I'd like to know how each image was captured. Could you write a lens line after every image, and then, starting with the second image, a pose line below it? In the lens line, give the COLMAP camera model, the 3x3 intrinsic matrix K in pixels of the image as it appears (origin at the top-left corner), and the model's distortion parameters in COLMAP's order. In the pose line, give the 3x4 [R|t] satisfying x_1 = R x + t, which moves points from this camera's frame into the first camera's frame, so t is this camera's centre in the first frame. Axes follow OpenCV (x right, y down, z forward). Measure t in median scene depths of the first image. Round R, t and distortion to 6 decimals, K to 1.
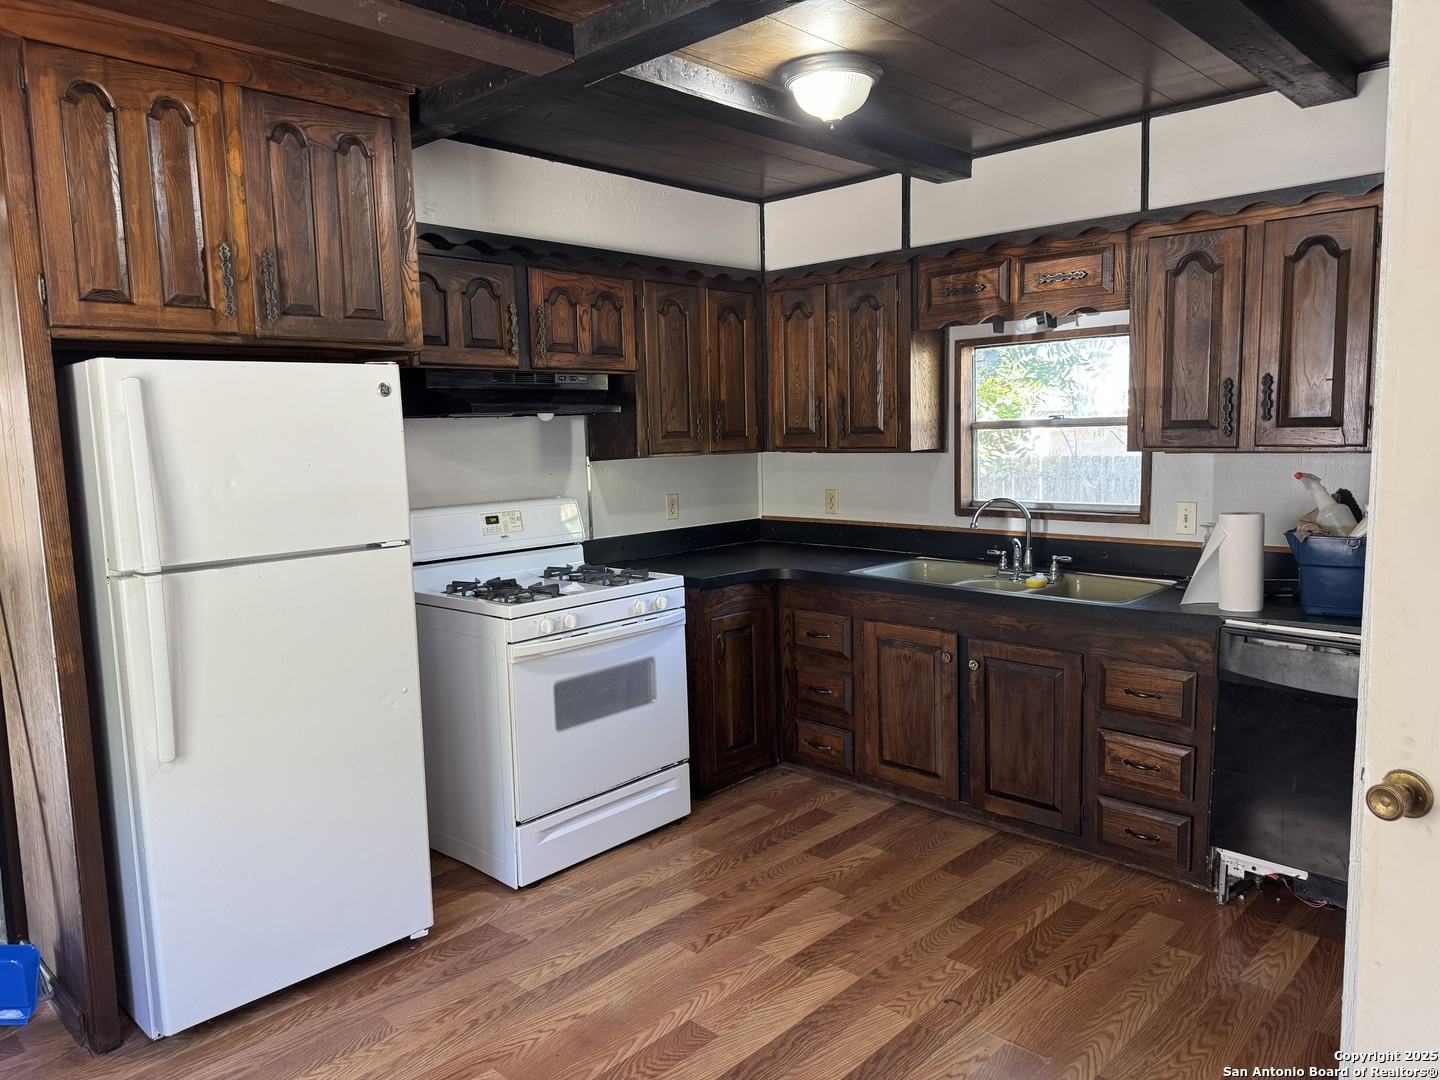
lens RADIAL K [[1029.5, 0, 715.7], [0, 1029.5, 547.7], [0, 0, 1]] dist [0.020752, -0.014666]
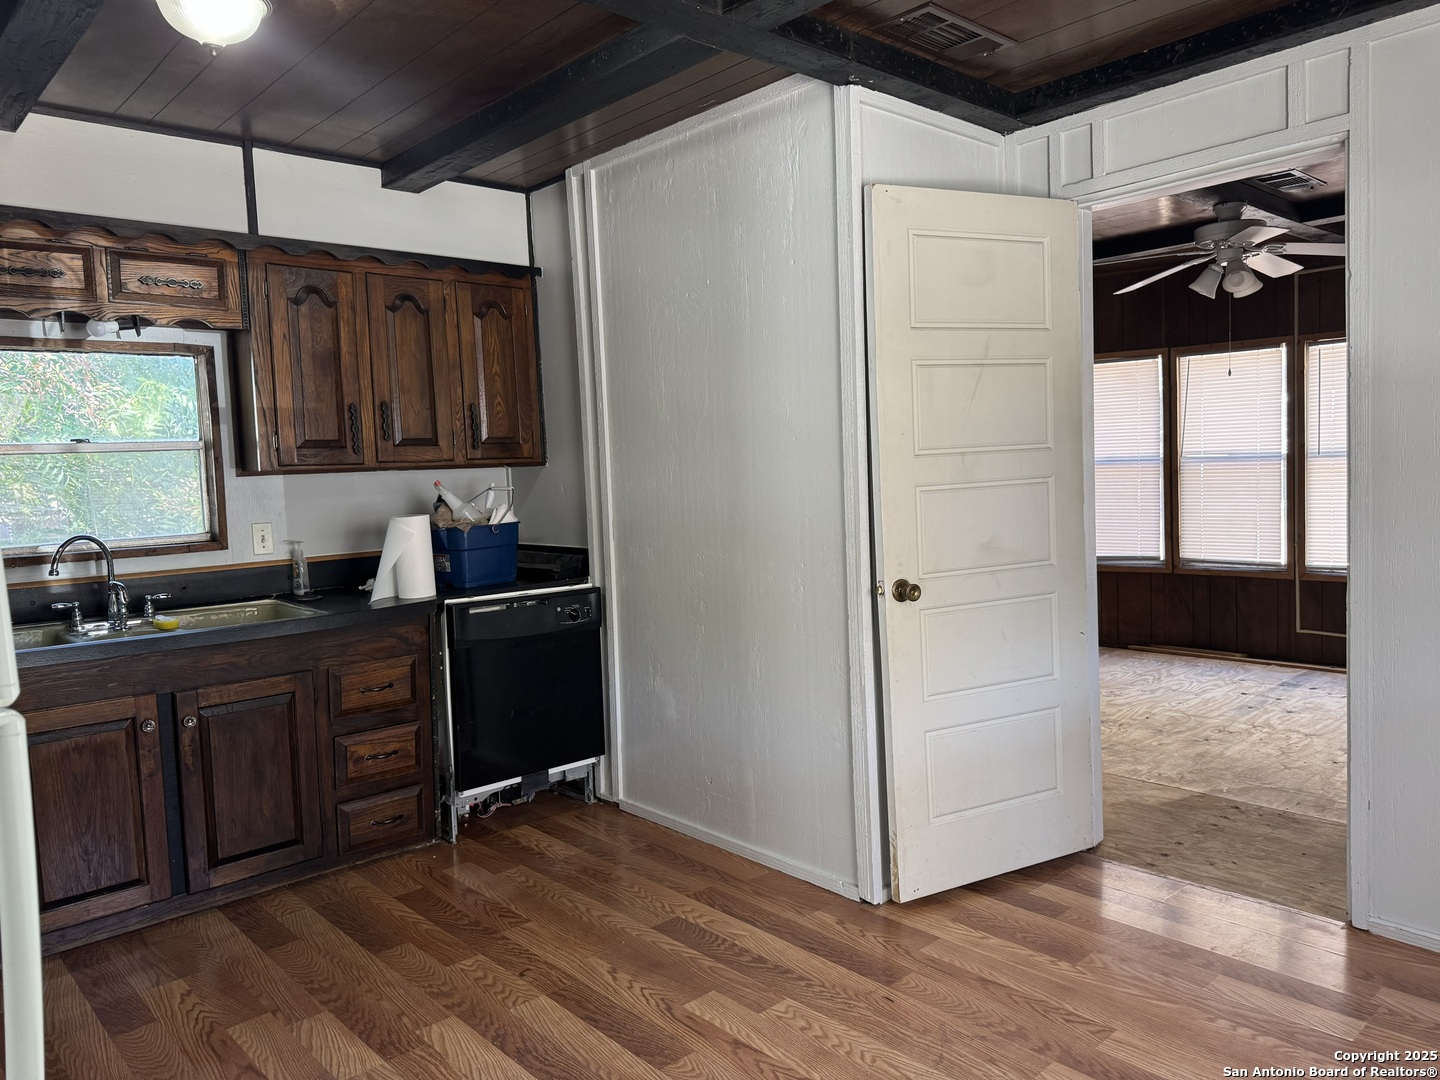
lens RADIAL K [[1029.5, 0, 743.9], [0, 1029.5, 537.8], [0, 0, 1]] dist [0.020752, -0.014666]
pose [[0.058894, -0.063375, 0.996251, -0.601827], [0.151833, 0.986940, 0.053808, -0.012785], [-0.986650, 0.148095, 0.067747, 0.505405]]
